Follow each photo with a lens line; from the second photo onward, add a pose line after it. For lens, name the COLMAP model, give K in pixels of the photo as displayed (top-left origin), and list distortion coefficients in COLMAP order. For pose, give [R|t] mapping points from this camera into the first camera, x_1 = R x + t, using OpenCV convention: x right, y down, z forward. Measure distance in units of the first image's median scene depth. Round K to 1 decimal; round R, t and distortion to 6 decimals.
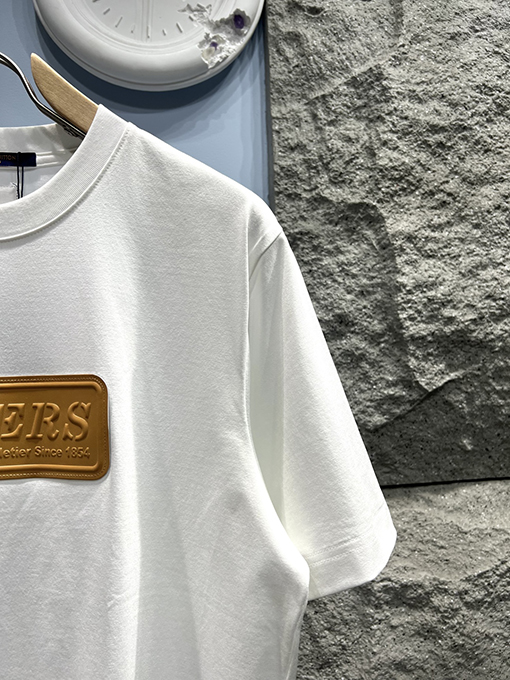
lens RADIAL K [[537.3, 0, 255.0], [0, 537.3, 340.0], [0, 0, 1]] dist [0.036101, -0.058911]
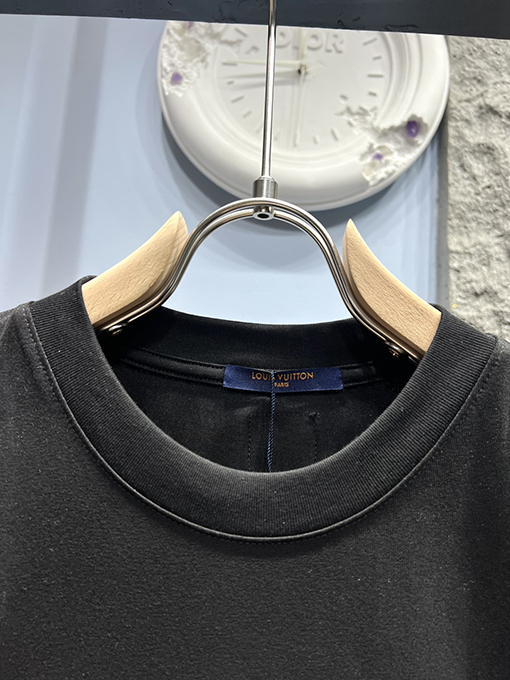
lens RADIAL K [[544.5, 0, 255.0], [0, 544.5, 340.0], [0, 0, 1]] dist [-0.001467, -0.009795]
pose [[0.986315, 0.075979, -0.146321, -0.122730], [-0.089724, 0.991915, -0.089749, -0.207805], [0.138319, 0.101649, 0.985158, 0.239186]]
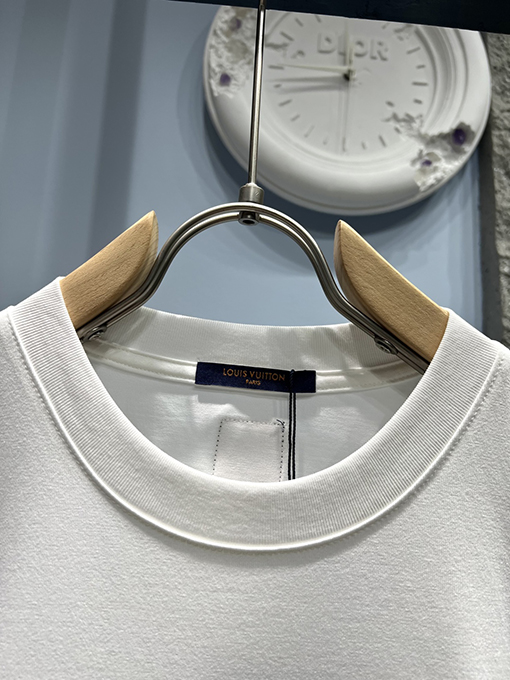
lens RADIAL K [[544.5, 0, 255.0], [0, 544.5, 340.0], [0, 0, 1]] dist [-0.001467, -0.009795]
pose [[0.995684, 0.067388, -0.063816, -0.272981], [-0.074316, 0.990780, -0.113278, -0.190787], [0.055594, 0.117532, 0.991512, 0.238790]]
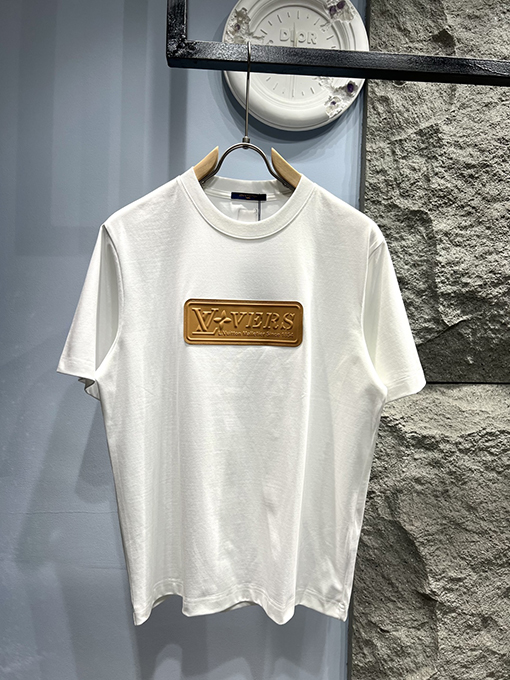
lens RADIAL K [[532.3, 0, 253.6], [0, 532.3, 342.0], [0, 0, 1]] dist [0.036358, -0.045390]
pose [[0.996527, 0.063640, -0.053702, -0.191786], [-0.057942, 0.993126, 0.101702, 0.009644], [0.059805, -0.098237, 0.993364, -0.693061]]
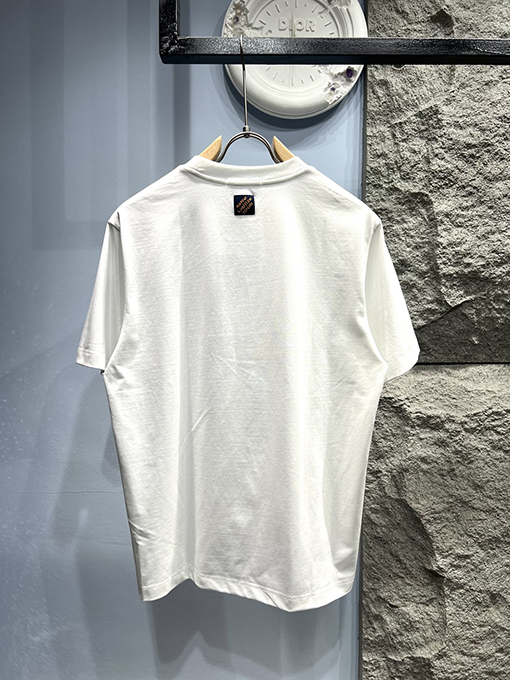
lens RADIAL K [[532.3, 0, 253.6], [0, 532.3, 342.0], [0, 0, 1]] dist [0.036358, -0.045390]
pose [[0.991981, 0.044461, -0.118311, -0.093611], [-0.029672, 0.991845, 0.123949, 0.014426], [0.122857, -0.119445, 0.985210, -0.738923]]
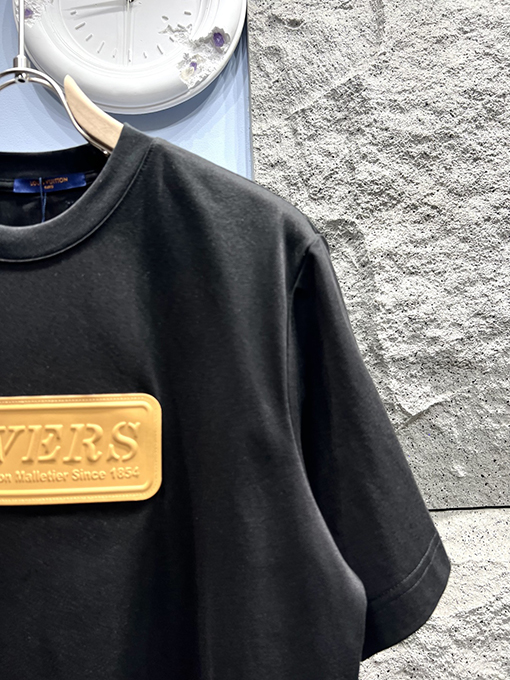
lens RADIAL K [[532.3, 0, 253.6], [0, 532.3, 342.0], [0, 0, 1]] dist [0.036358, -0.045390]
pose [[0.994927, -0.008954, -0.100205, 0.135306], [0.008334, 0.999943, -0.006606, -0.028855], [0.100258, 0.005737, 0.994945, 0.033043]]
